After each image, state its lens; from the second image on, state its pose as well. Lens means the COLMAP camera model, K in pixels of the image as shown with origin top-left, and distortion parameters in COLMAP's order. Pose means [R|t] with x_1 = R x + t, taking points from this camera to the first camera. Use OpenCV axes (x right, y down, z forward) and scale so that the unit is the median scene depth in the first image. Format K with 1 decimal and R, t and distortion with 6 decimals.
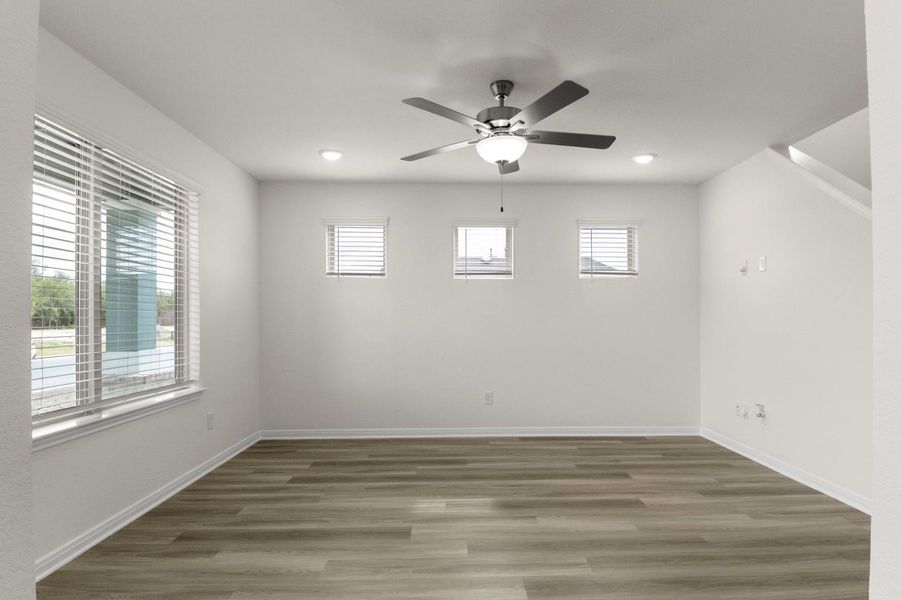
lens RADIAL K [[474.1, 0, 471.3], [0, 474.1, 318.7], [0, 0, 1]] dist [0.006543, 0.000168]
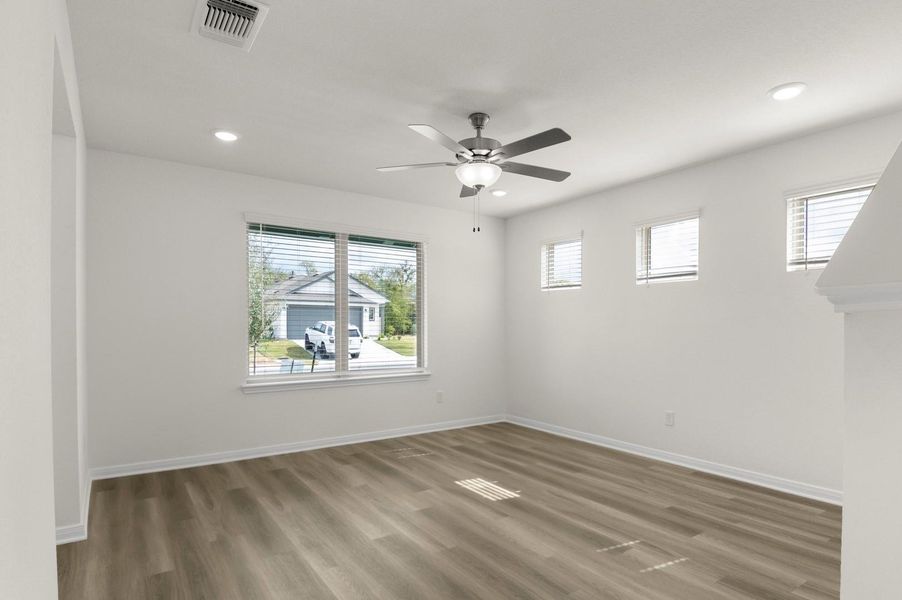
lens RADIAL K [[493.1, 0, 485.4], [0, 493.1, 329.0], [0, 0, 1]] dist [0.002400, -0.000532]
pose [[0.567241, 0.008510, -0.823508, 0.731334], [-0.007389, 0.999959, 0.005244, 0.000481], [0.823519, 0.003110, 0.567280, 0.252337]]
